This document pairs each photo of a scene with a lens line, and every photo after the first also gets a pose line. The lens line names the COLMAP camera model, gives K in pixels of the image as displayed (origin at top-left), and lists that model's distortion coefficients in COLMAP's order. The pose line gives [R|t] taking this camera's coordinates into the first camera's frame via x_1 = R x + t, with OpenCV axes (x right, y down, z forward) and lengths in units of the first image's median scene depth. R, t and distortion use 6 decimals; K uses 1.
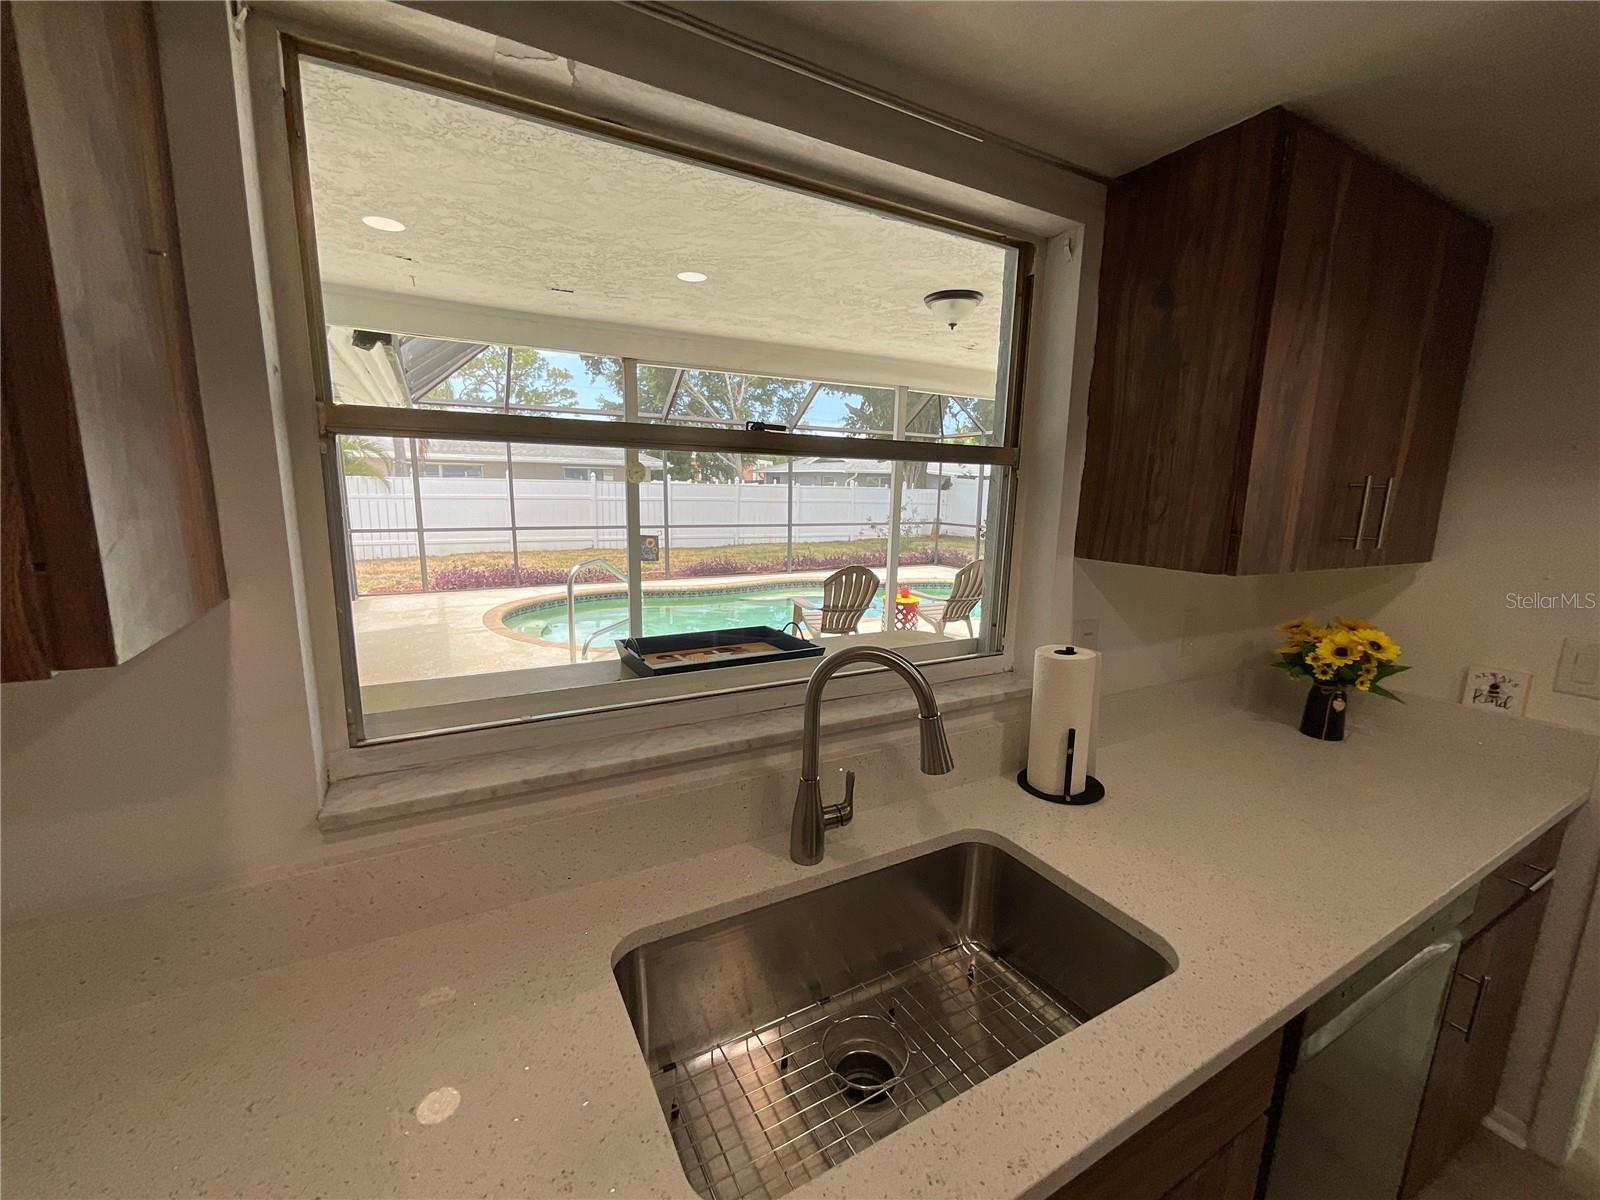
lens RADIAL K [[651.3, 0, 796.8], [0, 651.3, 598.2], [0, 0, 1]] dist [0.000584, 0.000195]
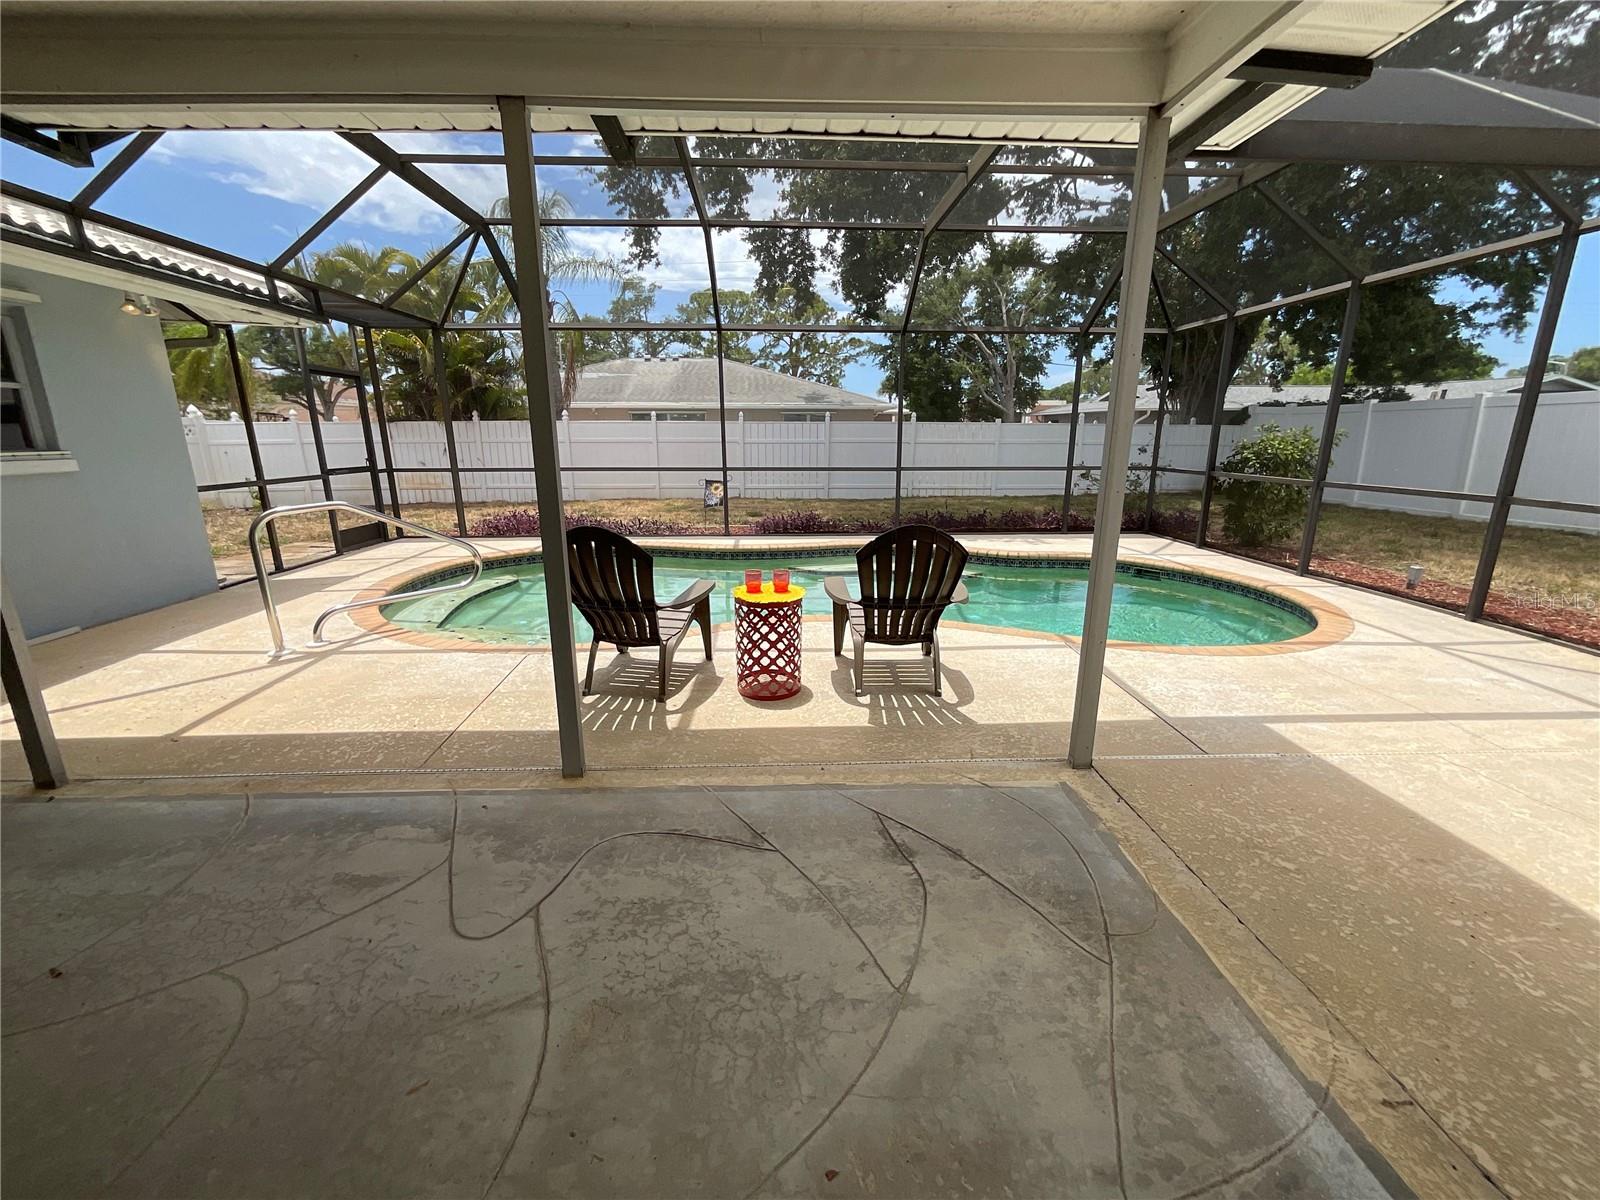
lens RADIAL K [[622.0, 0, 800.4], [0, 622.0, 631.8], [0, 0, 1]] dist [0.000859, 0.000023]
pose [[0.894542, 0.115848, -0.431709, 0.244298], [-0.058535, 0.987873, 0.143804, -0.026853], [0.443134, -0.103369, 0.890476, 0.326064]]
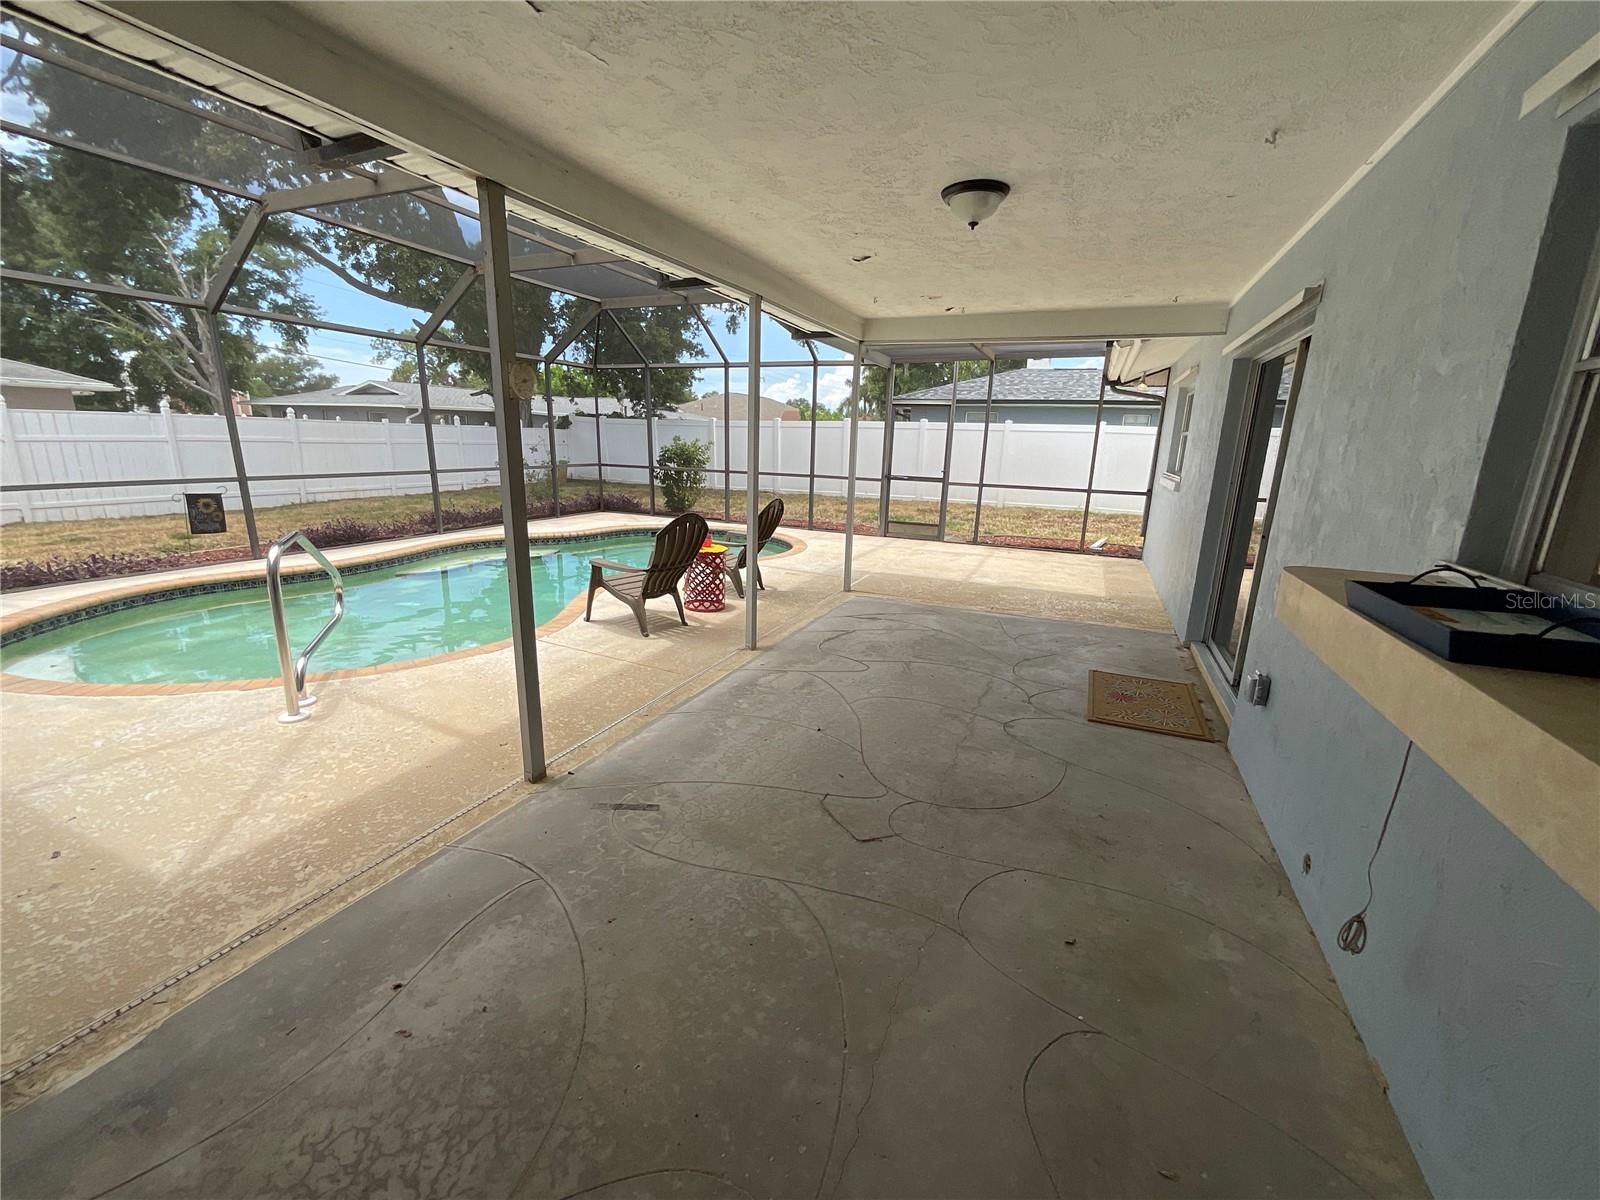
lens RADIAL K [[651.3, 0, 796.8], [0, 651.3, 598.2], [0, 0, 1]] dist [0.000584, 0.000195]
pose [[0.794696, -0.147009, 0.588937, -0.164250], [0.096011, 0.988459, 0.117182, -0.013824], [-0.599366, -0.036580, 0.799639, 0.127312]]
